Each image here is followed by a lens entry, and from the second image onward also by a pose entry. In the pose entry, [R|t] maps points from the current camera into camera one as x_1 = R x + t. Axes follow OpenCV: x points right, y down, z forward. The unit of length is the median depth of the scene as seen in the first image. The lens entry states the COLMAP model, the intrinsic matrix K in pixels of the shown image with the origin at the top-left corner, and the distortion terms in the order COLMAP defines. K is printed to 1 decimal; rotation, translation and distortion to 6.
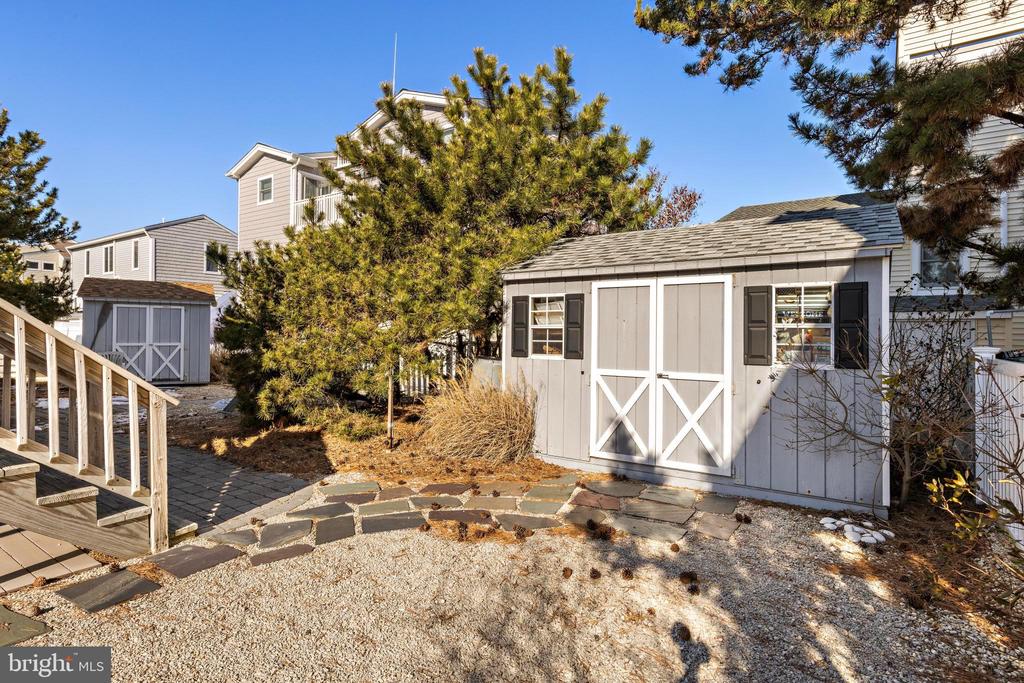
lens RADIAL K [[537.2, 0, 513.9], [0, 537.2, 325.4], [0, 0, 1]] dist [-0.000720, -0.000172]
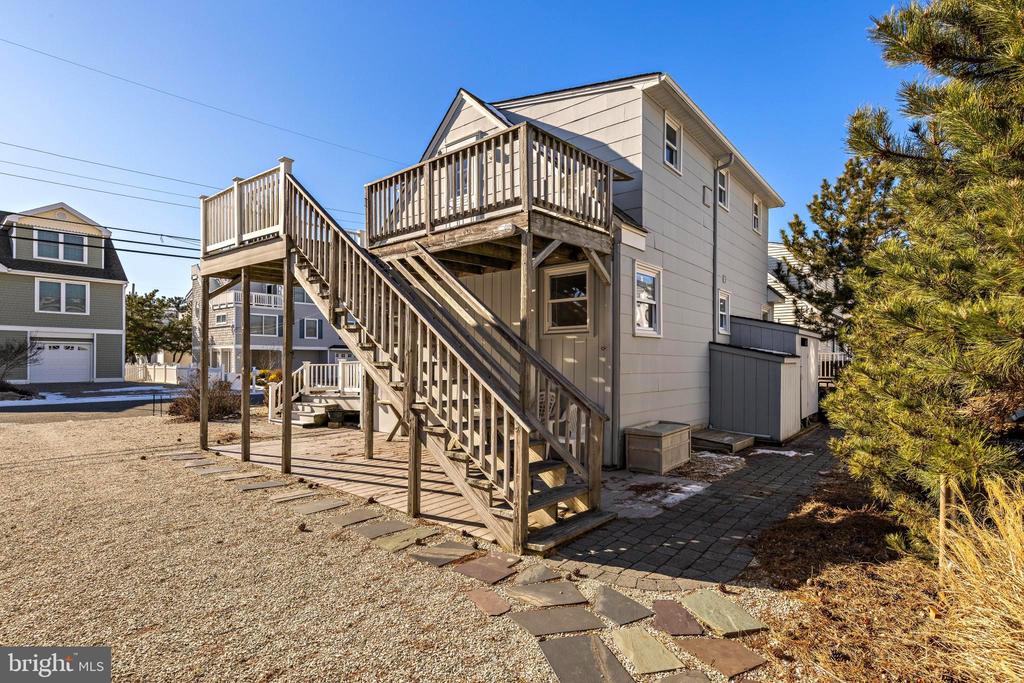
lens RADIAL K [[505.3, 0, 513.0], [0, 505.3, 361.9], [0, 0, 1]] dist [-0.000451, -0.000017]
pose [[-0.134809, -0.005438, -0.990857, 0.380756], [0.017916, 0.999808, -0.007924, 0.005913], [0.990710, -0.018820, -0.134686, 0.982439]]
